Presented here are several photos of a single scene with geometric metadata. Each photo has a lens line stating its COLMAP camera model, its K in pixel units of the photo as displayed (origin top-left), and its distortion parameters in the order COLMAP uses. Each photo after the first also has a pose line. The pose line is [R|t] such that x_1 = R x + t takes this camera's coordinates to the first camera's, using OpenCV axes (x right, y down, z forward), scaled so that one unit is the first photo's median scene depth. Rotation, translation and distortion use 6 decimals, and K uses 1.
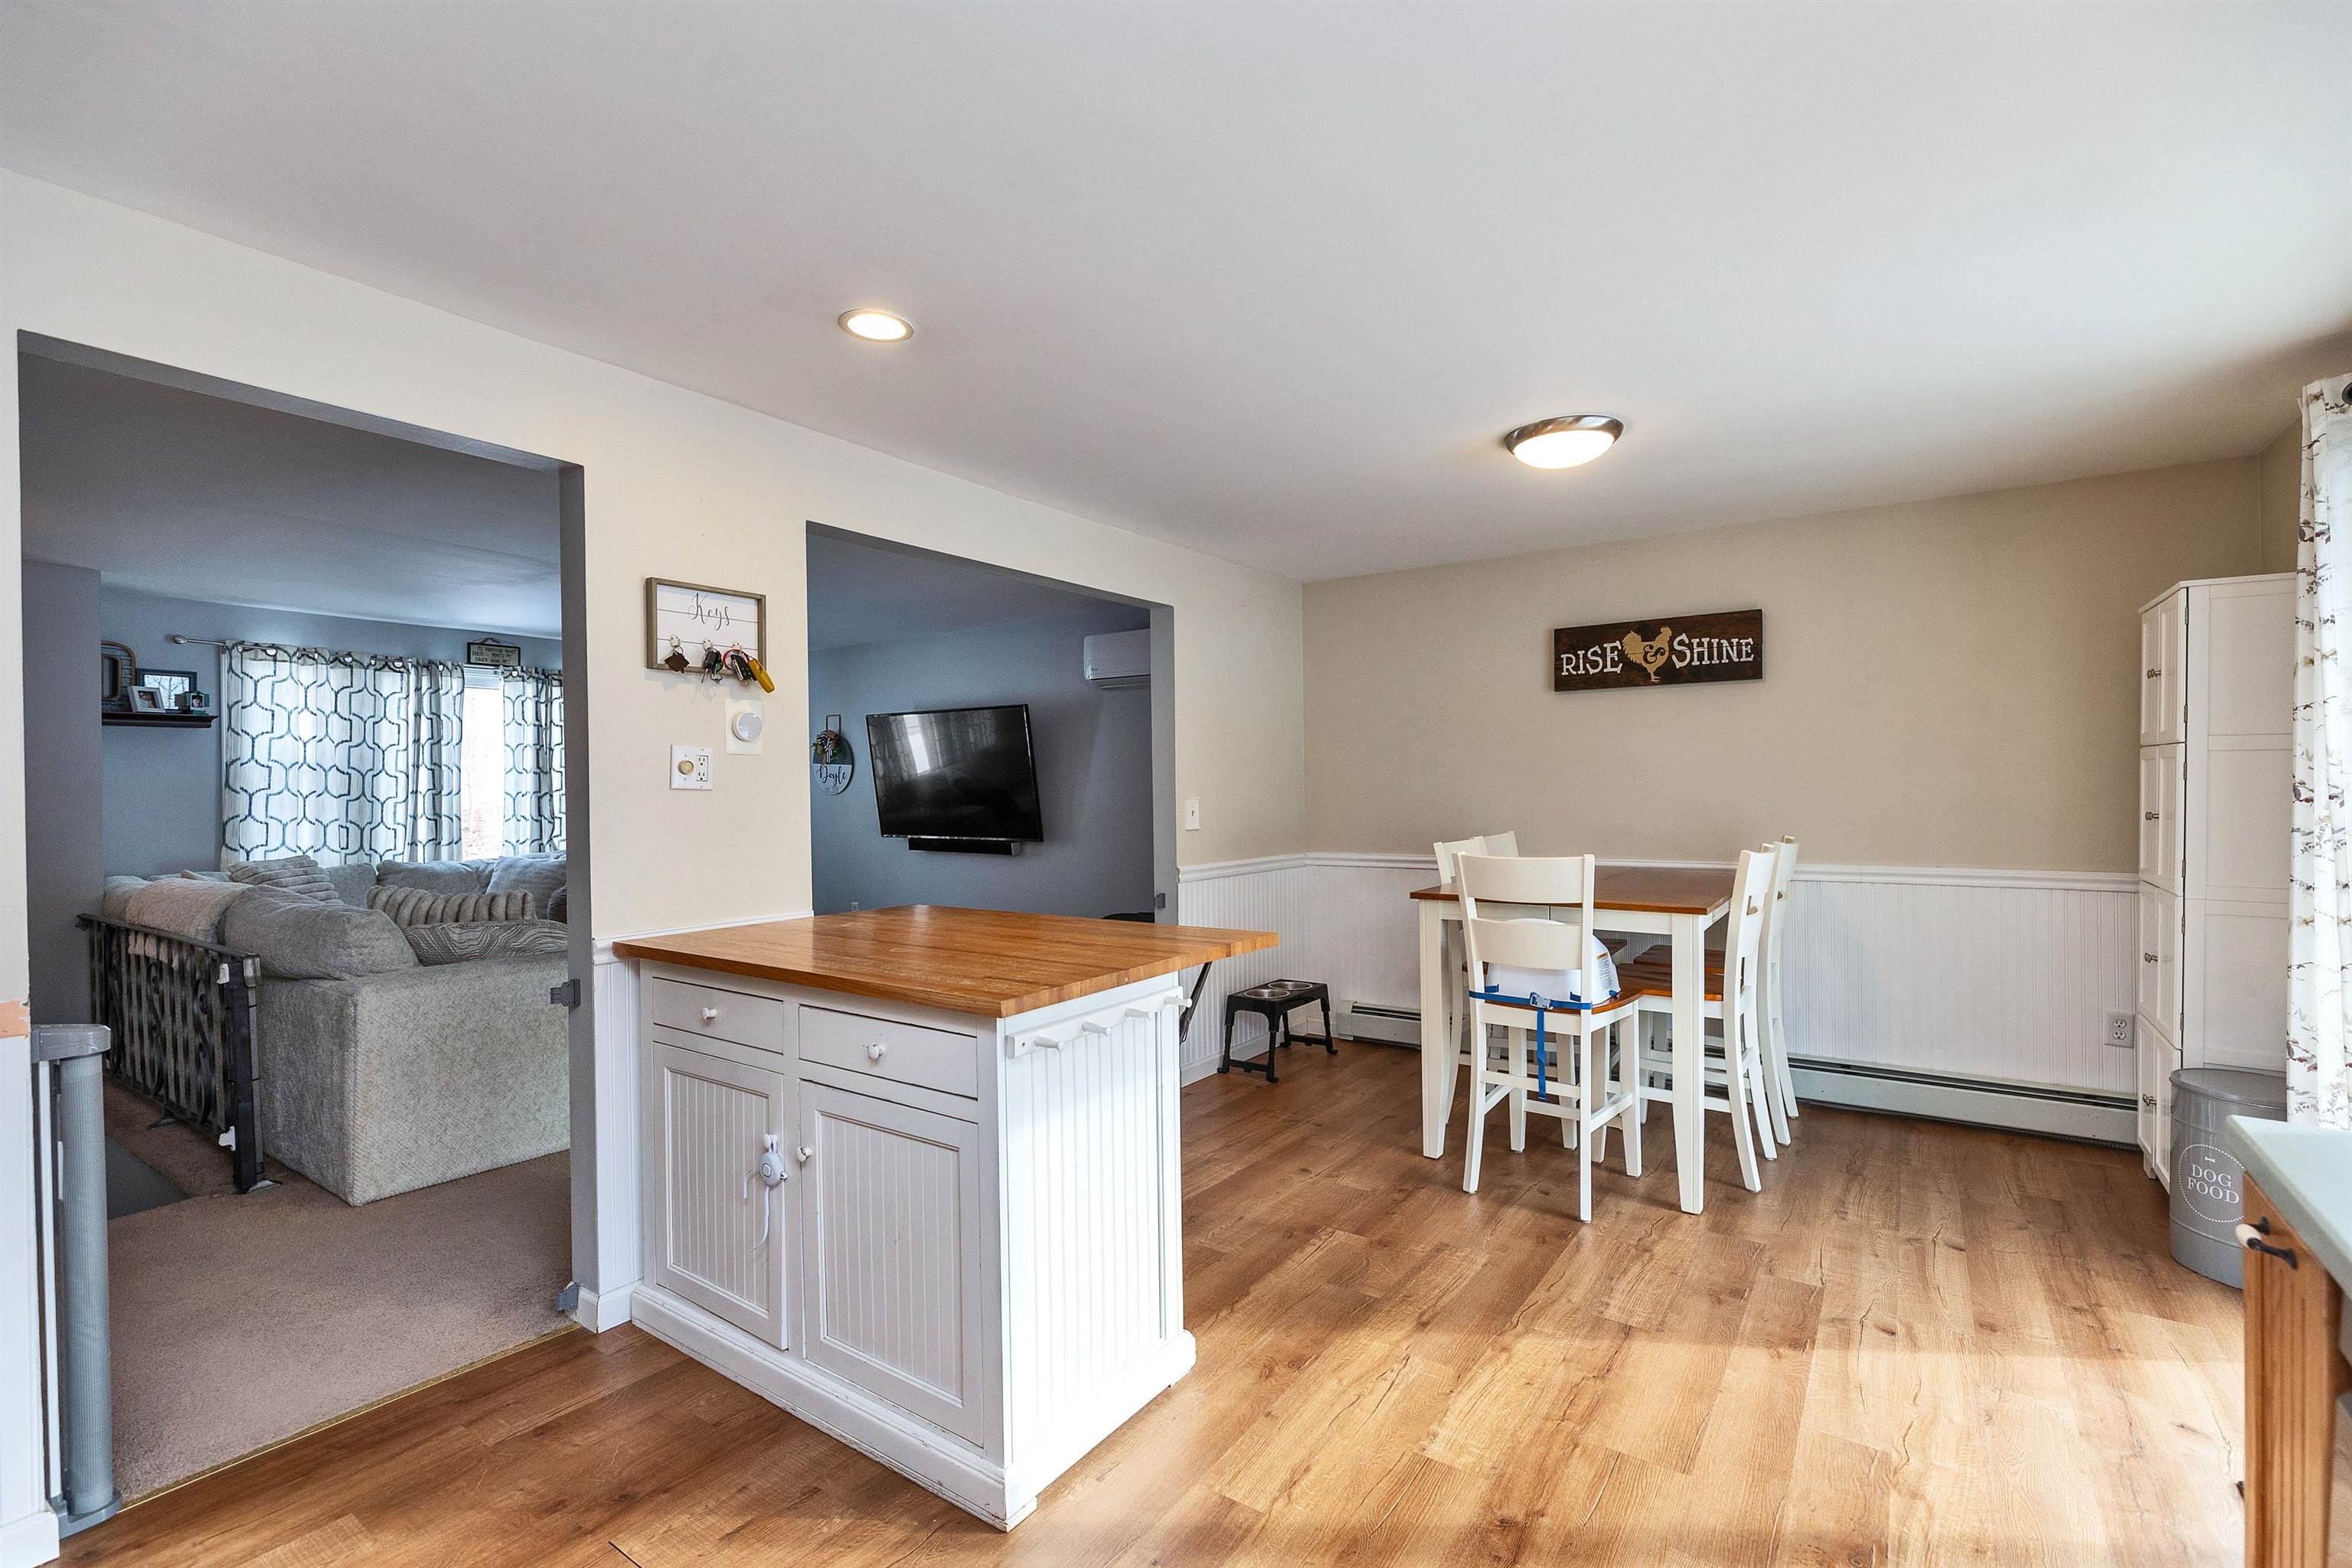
lens RADIAL K [[1066.0, 0, 1177.5], [0, 1066.0, 782.7], [0, 0, 1]] dist [0.005677, 0.000664]
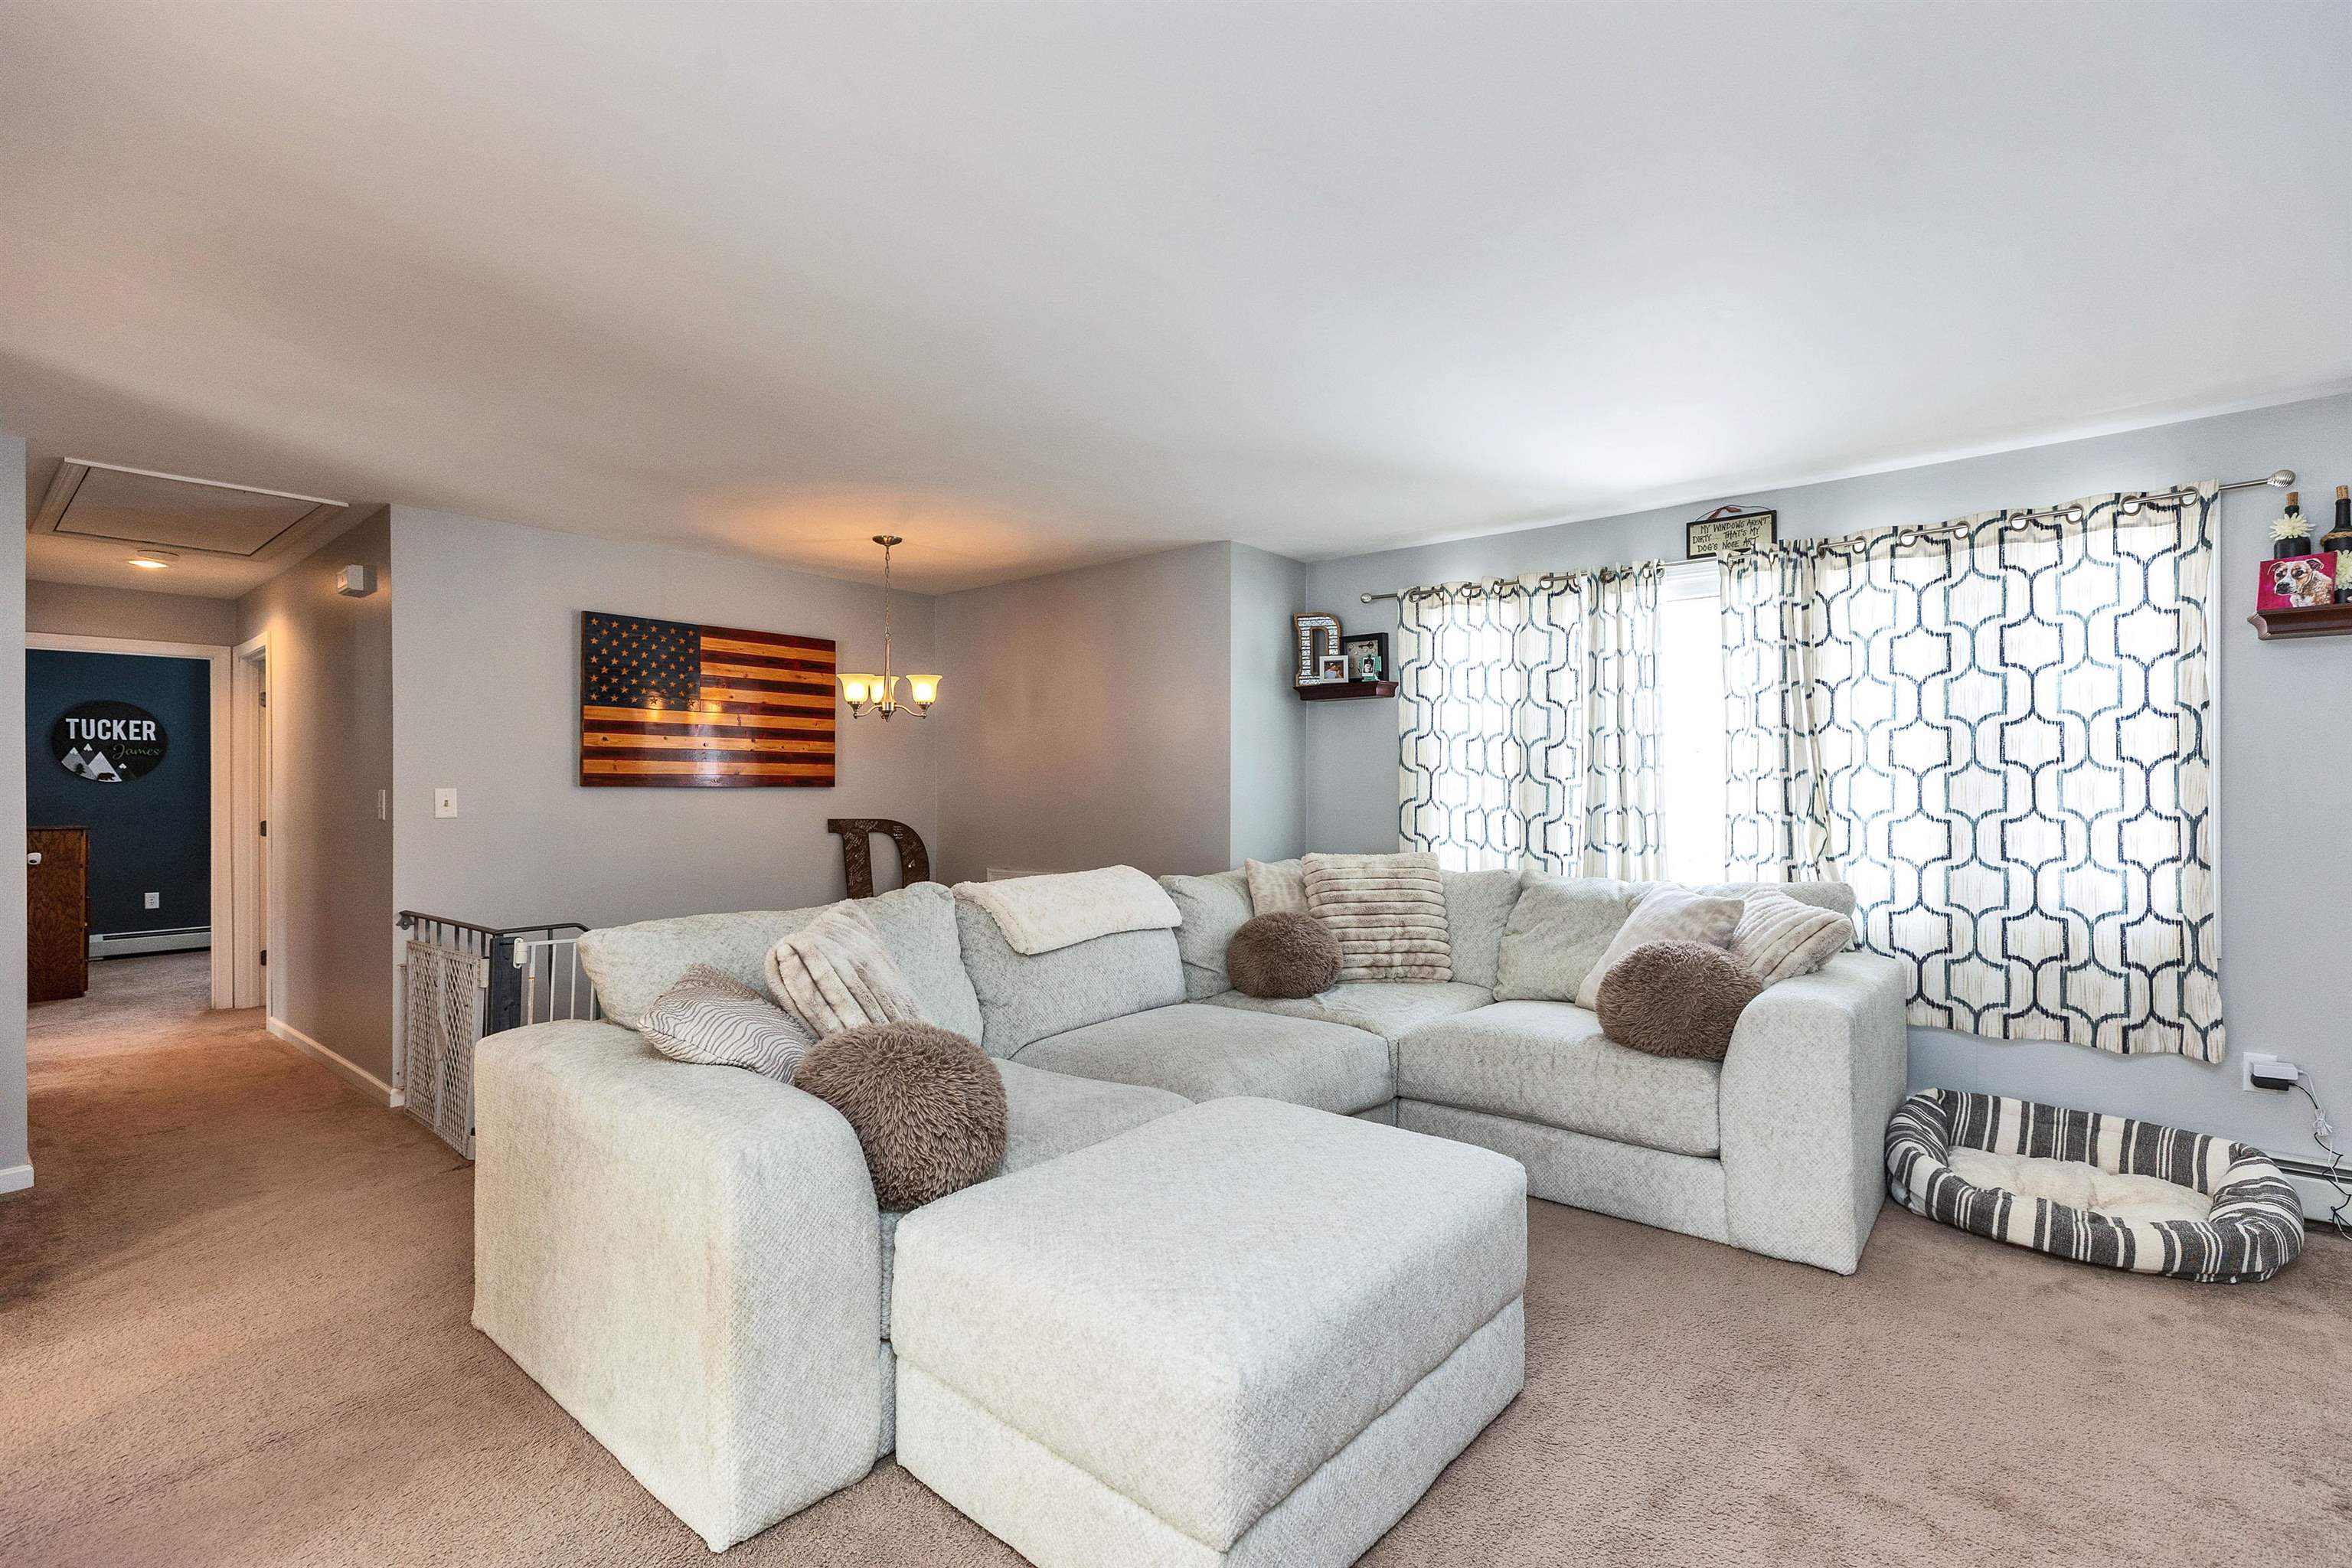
lens RADIAL K [[1066.0, 0, 1188.7], [0, 1066.0, 783.0], [0, 0, 1]] dist [0.005677, 0.000664]
pose [[-0.083929, 0.010701, -0.996414, -0.039997], [0.009419, 0.999906, 0.009945, 0.008278], [0.996427, -0.008551, -0.084022, 0.897775]]
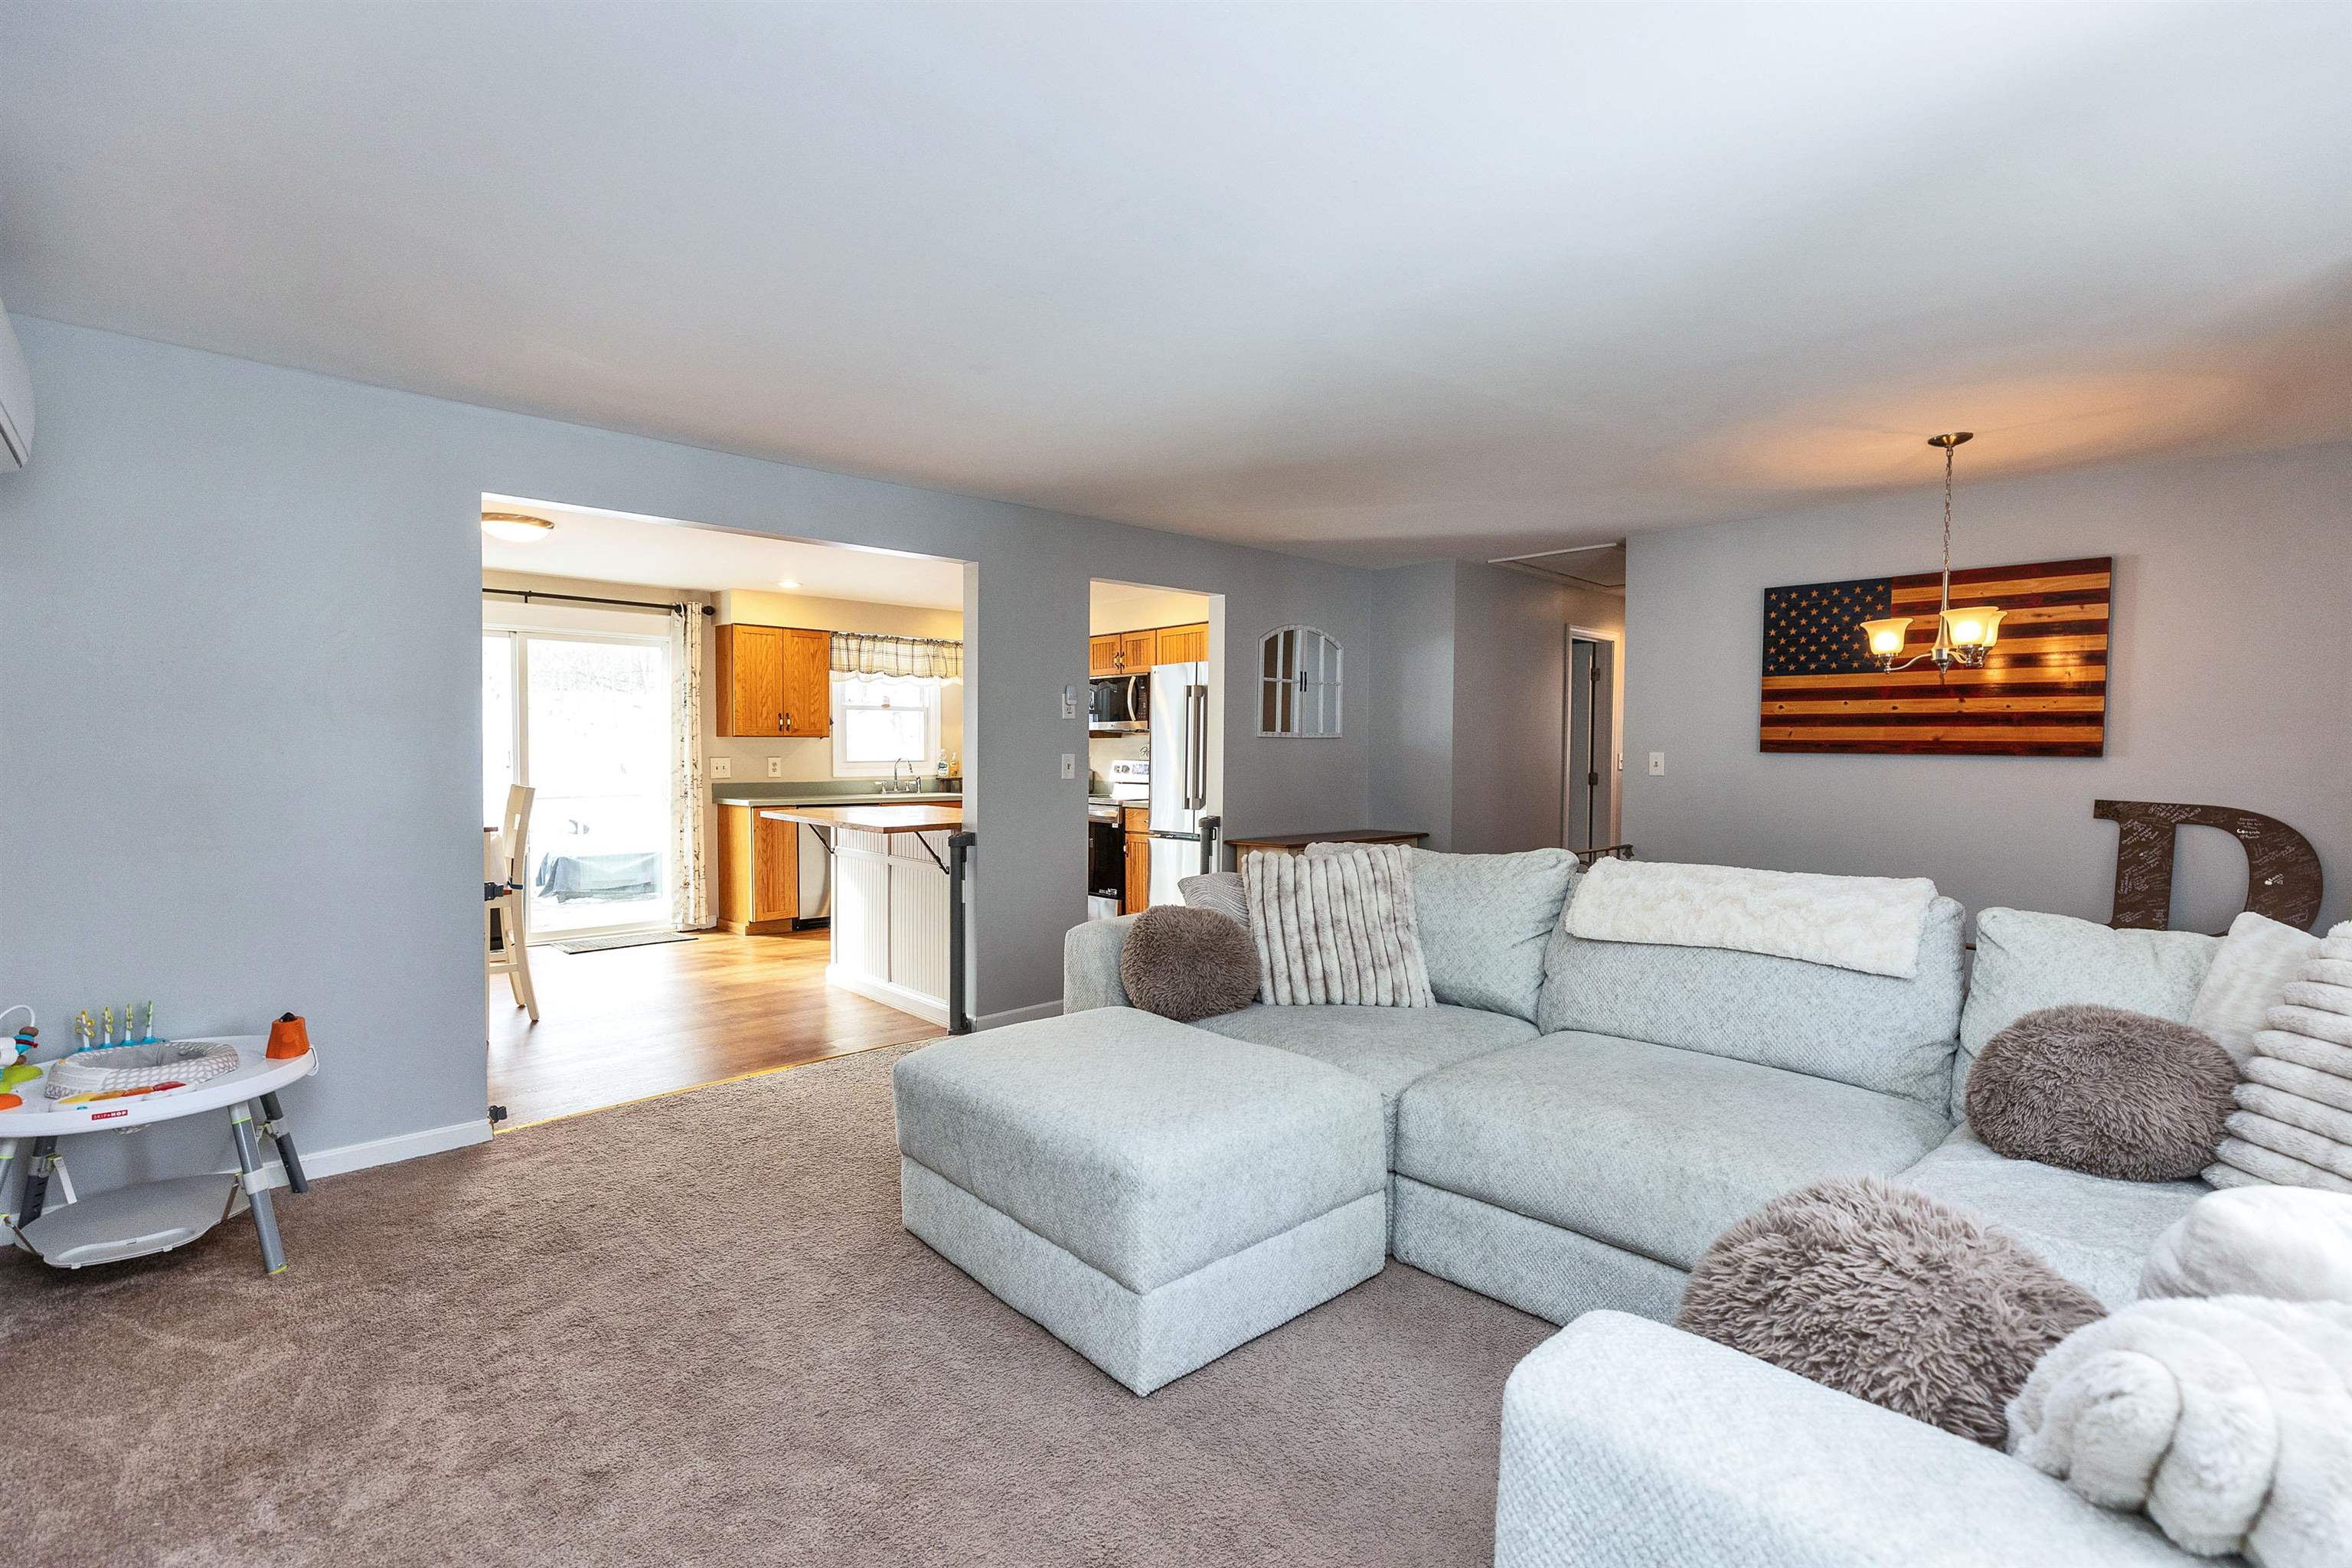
lens RADIAL K [[1066.0, 0, 1177.4], [0, 1066.0, 797.7], [0, 0, 1]] dist [0.005677, 0.000664]
pose [[-0.978181, -0.005556, 0.207680, -0.538480], [0.004077, 0.998937, 0.045926, 0.010255], [-0.207714, 0.045770, -0.977118, 1.345332]]
